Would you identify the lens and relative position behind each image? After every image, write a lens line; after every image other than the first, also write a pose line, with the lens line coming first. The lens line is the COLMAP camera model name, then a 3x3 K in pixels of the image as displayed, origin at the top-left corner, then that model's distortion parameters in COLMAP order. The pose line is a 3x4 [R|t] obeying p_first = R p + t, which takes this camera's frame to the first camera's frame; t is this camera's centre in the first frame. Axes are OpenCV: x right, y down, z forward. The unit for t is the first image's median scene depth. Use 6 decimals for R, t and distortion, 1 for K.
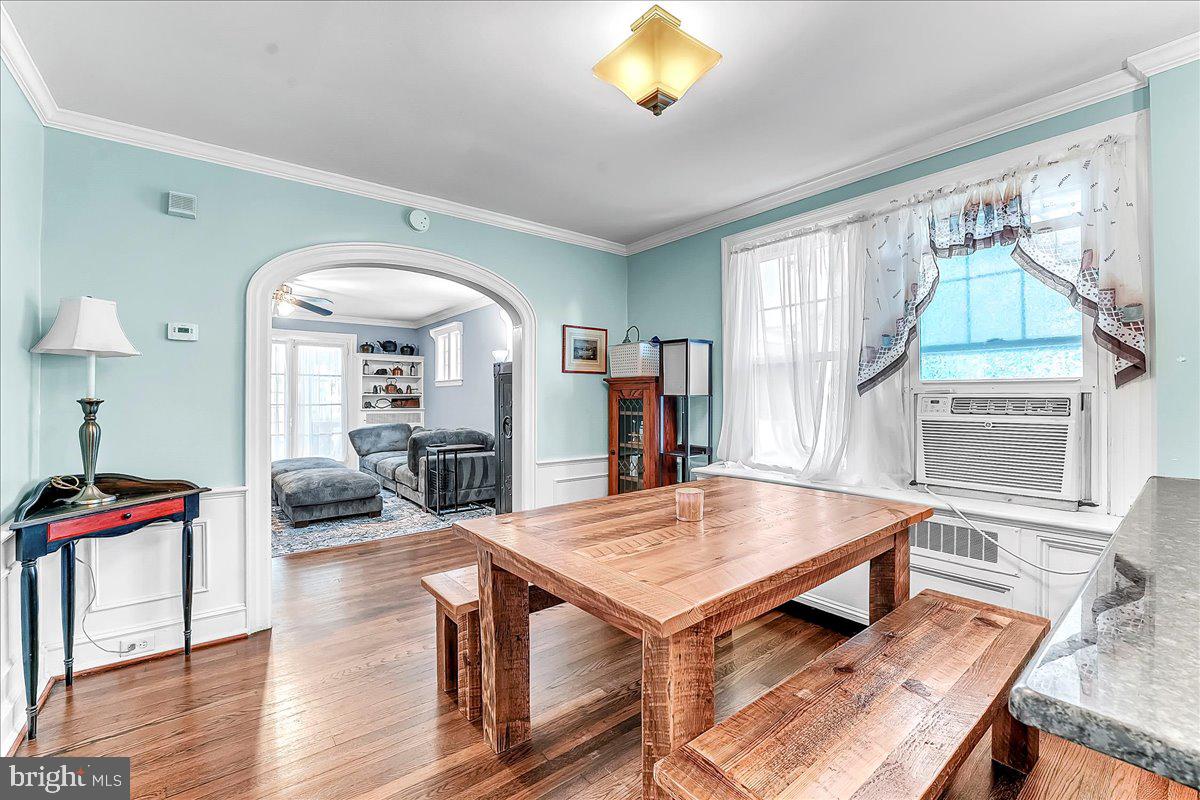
lens RADIAL K [[496.3, 0, 602.5], [0, 496.3, 402.0], [0, 0, 1]] dist [-0.019578, -0.000076]
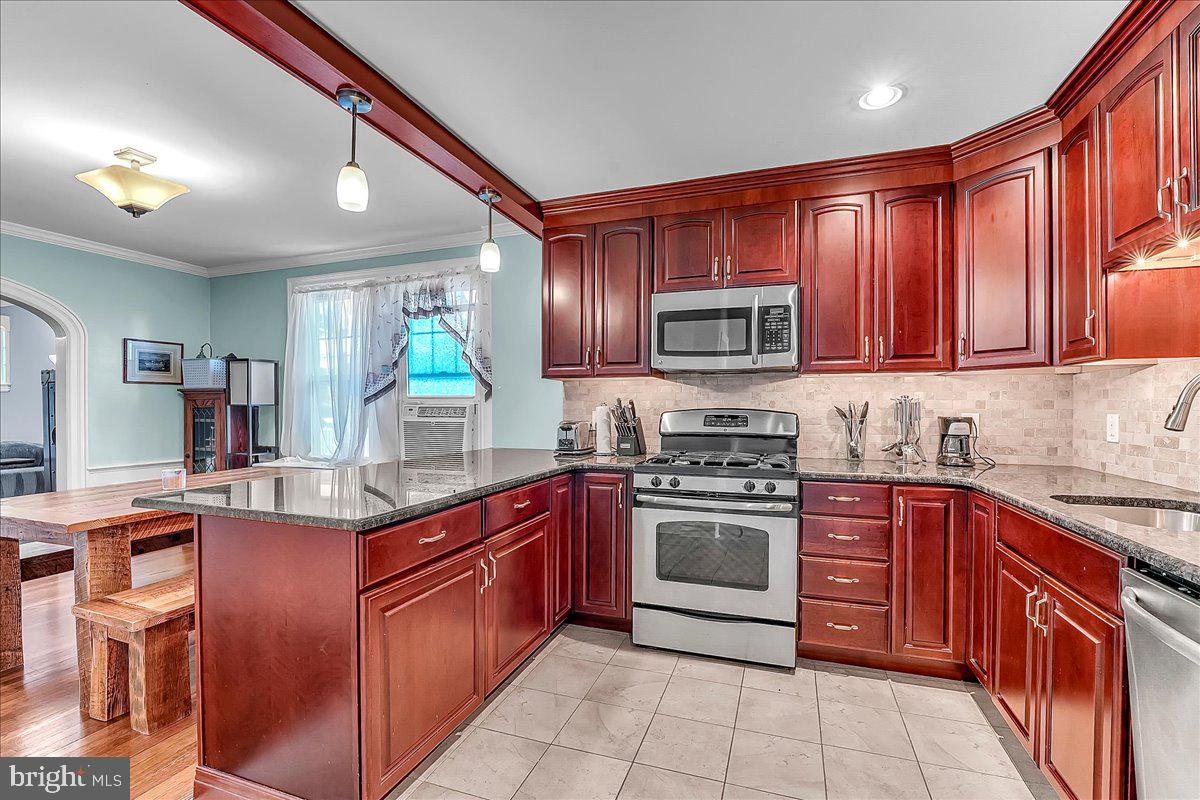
lens RADIAL K [[507.3, 0, 613.4], [0, 507.3, 410.0], [0, 0, 1]] dist [-0.016067, 0.000274]
pose [[0.843374, -0.003860, 0.537313, 0.225039], [0.003893, 0.999992, 0.001075, 0.001334], [-0.537313, 0.001185, 0.843382, -0.456858]]
